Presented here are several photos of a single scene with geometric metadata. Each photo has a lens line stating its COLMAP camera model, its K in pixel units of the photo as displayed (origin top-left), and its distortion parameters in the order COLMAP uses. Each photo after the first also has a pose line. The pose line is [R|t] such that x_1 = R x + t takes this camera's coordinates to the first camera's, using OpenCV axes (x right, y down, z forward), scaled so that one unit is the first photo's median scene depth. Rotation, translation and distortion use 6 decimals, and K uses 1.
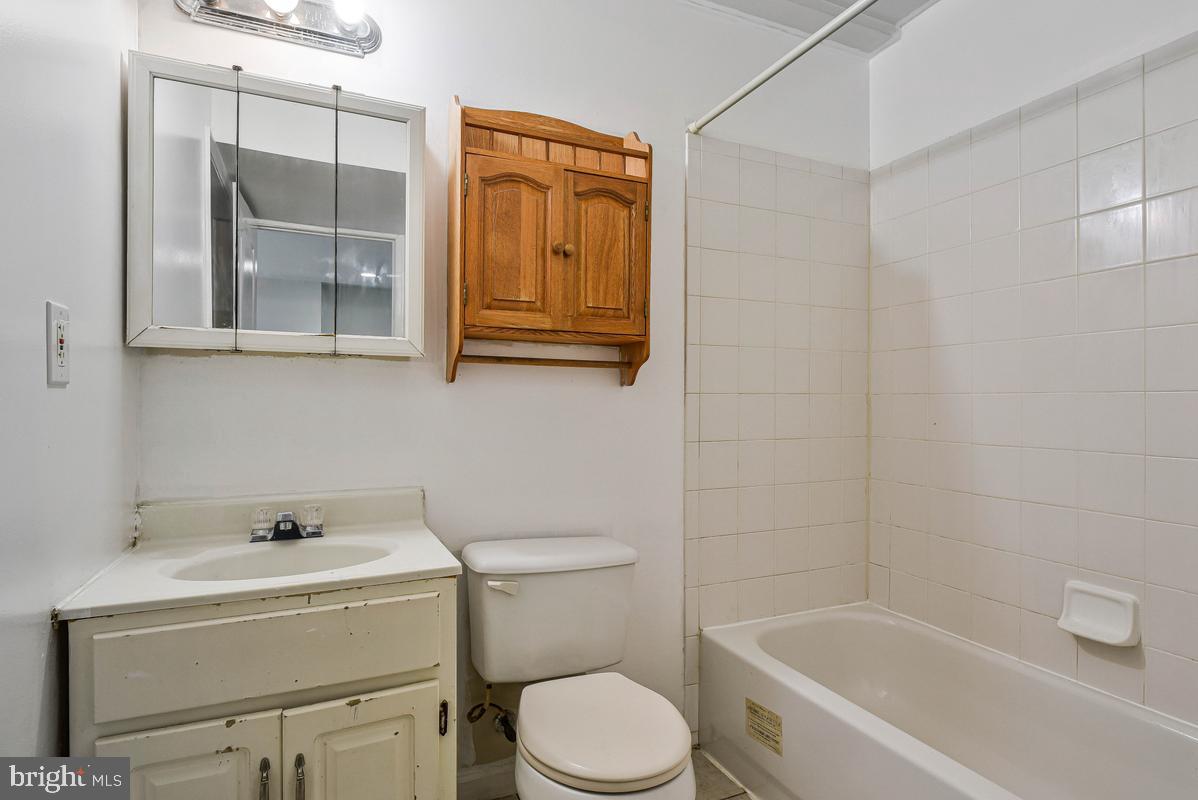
lens RADIAL K [[604.6, 0, 596.2], [0, 604.6, 400.7], [0, 0, 1]] dist [-0.004040, -0.002764]
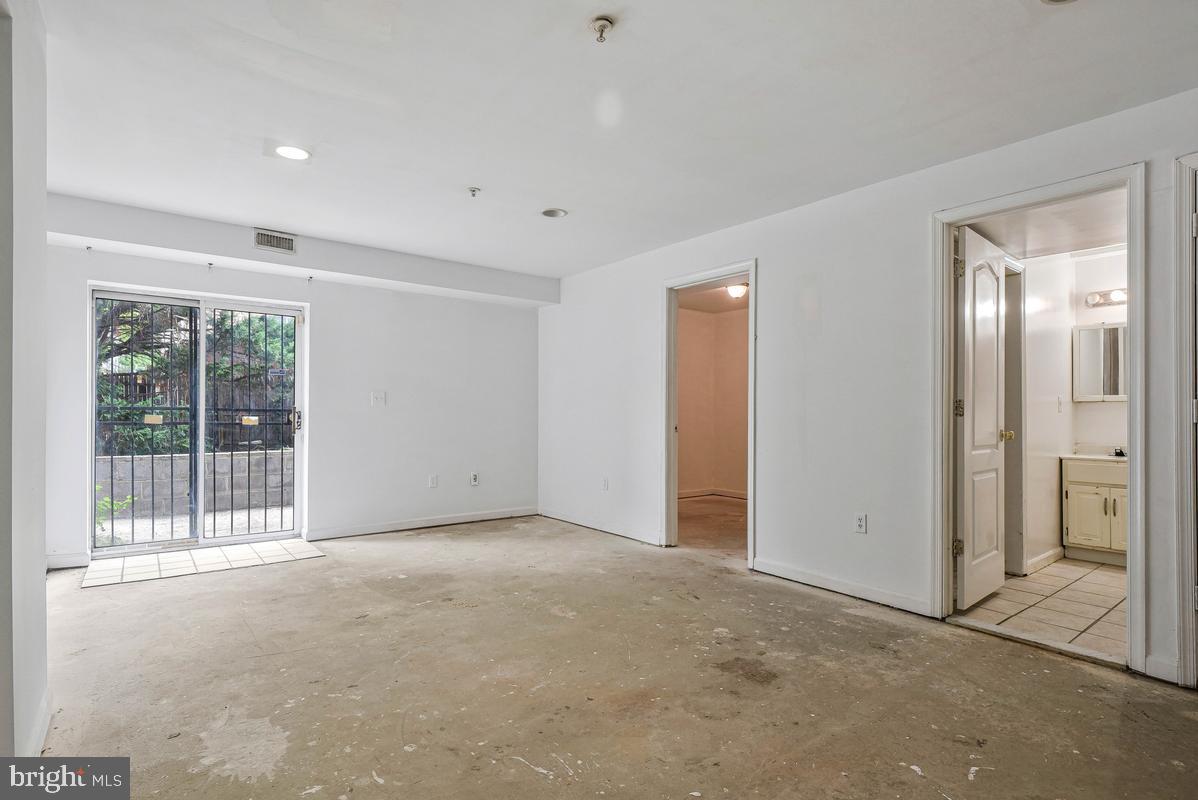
lens RADIAL K [[604.6, 0, 592.2], [0, 604.6, 402.7], [0, 0, 1]] dist [-0.004040, -0.002764]
pose [[0.239655, -0.012027, -0.970784, 2.786524], [0.000506, 0.999925, -0.012263, -0.048920], [0.970858, 0.002448, 0.239643, -3.645025]]
